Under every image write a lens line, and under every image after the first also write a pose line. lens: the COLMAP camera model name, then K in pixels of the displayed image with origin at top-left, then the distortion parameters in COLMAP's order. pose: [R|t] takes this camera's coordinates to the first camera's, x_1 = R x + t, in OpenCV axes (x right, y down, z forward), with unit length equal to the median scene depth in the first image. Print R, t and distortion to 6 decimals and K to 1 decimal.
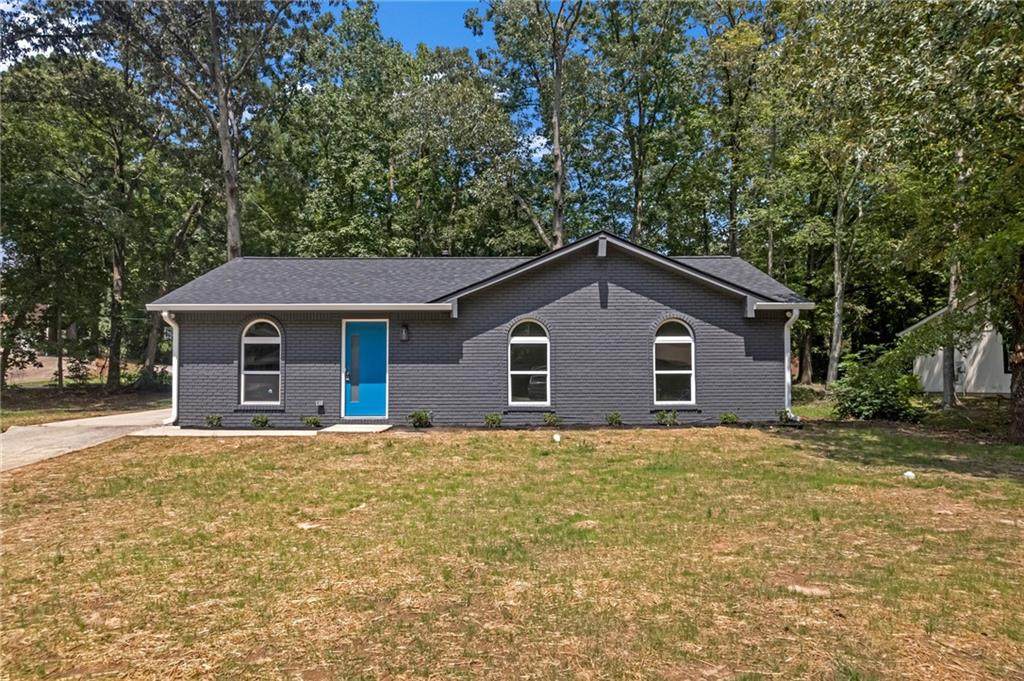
lens RADIAL K [[656.5, 0, 511.0], [0, 656.5, 352.7], [0, 0, 1]] dist [-0.063584, 0.053572]
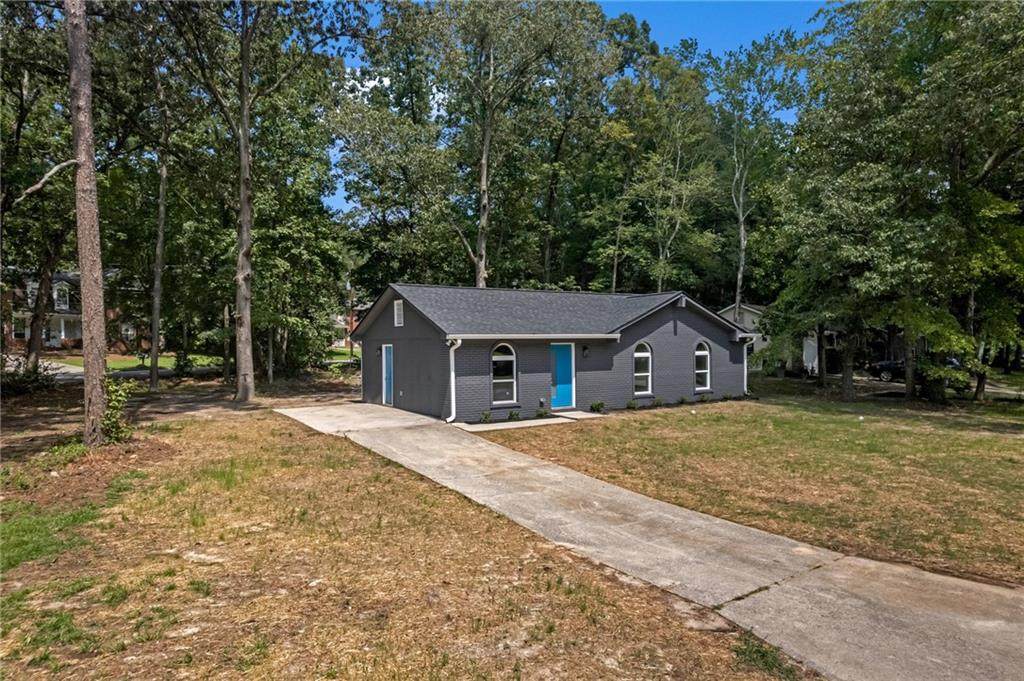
lens RADIAL K [[656.5, 0, 511.0], [0, 656.5, 352.7], [0, 0, 1]] dist [-0.063584, 0.053572]
pose [[0.846657, -0.016007, 0.531899, -1.132481], [-0.010483, 0.998852, 0.046745, -0.098344], [-0.532036, -0.045153, 0.845517, -0.219801]]
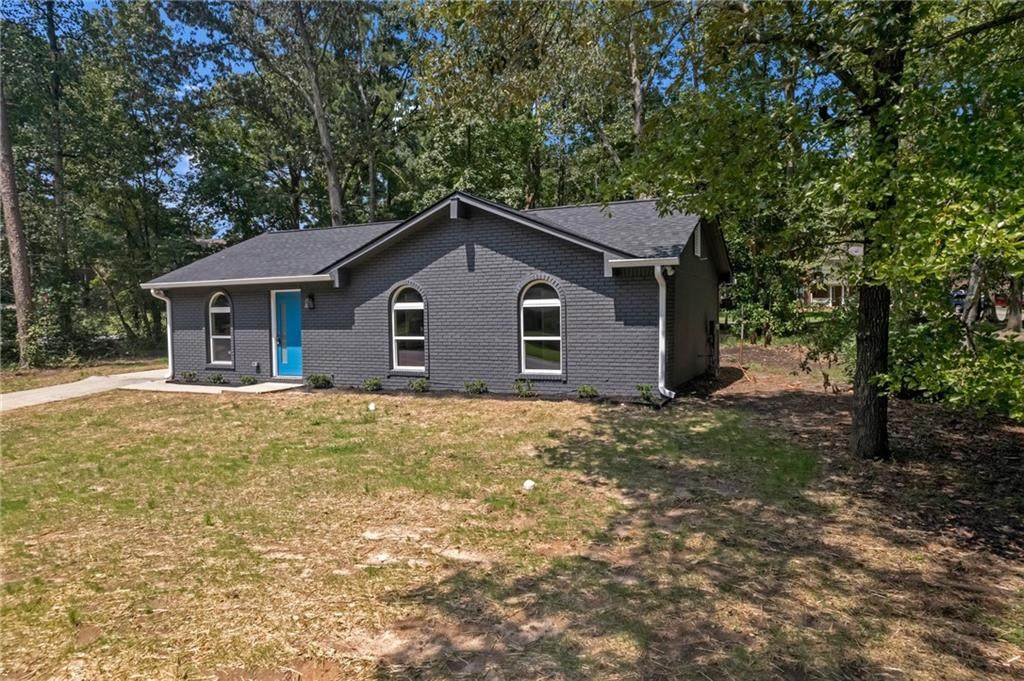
lens RADIAL K [[656.5, 0, 511.0], [0, 656.5, 352.7], [0, 0, 1]] dist [-0.063584, 0.053572]
pose [[0.907707, 0.014361, -0.419359, 0.599717], [0.031615, 0.994233, 0.102478, -0.046495], [0.418412, -0.106278, 0.902018, 0.144858]]
